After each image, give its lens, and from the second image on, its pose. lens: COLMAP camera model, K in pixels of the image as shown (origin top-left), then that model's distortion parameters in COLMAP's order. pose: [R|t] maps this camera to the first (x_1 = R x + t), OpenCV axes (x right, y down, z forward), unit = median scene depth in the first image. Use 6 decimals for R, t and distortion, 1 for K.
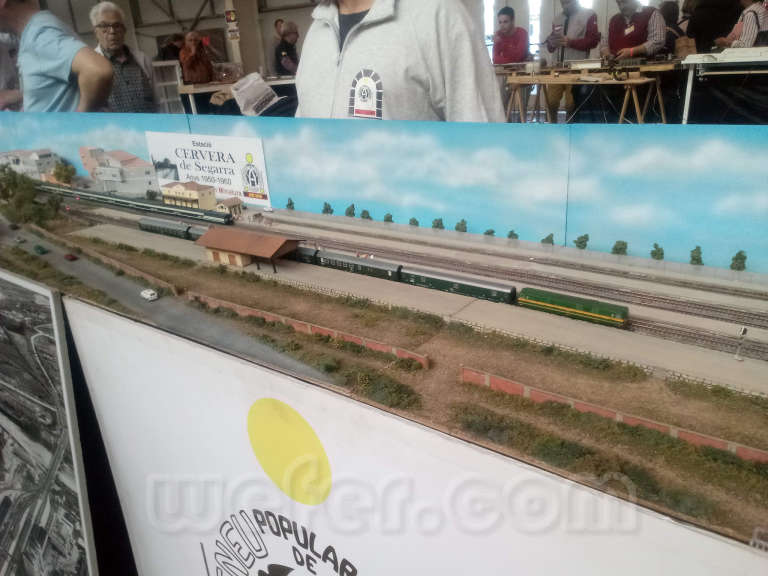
lens RADIAL K [[628.6, 0, 384.0], [0, 628.6, 288.0], [0, 0, 1]] dist [0.009266, -0.013670]
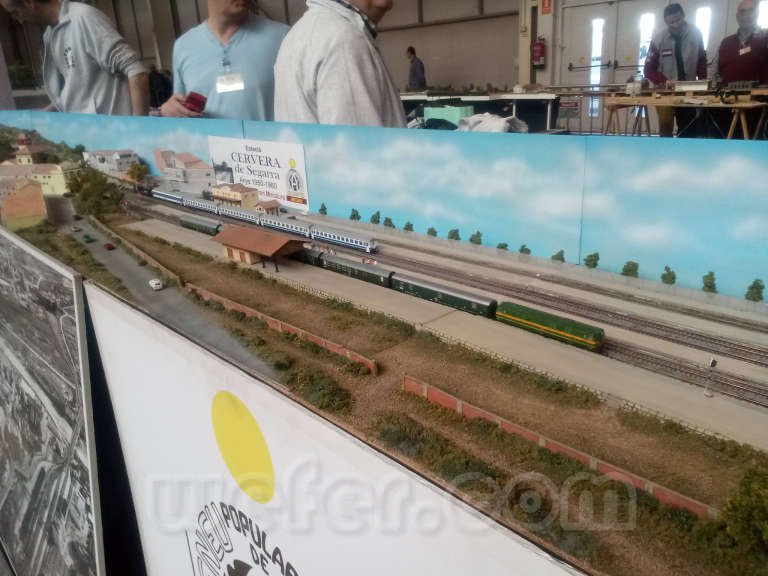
lens RADIAL K [[628.6, 0, 384.0], [0, 628.6, 288.0], [0, 0, 1]] dist [0.009266, -0.013670]
pose [[0.985111, 0.071120, -0.156518, 0.160873], [-0.075589, 0.996879, -0.022782, 0.011948], [0.154409, 0.034274, 0.987412, 0.030833]]
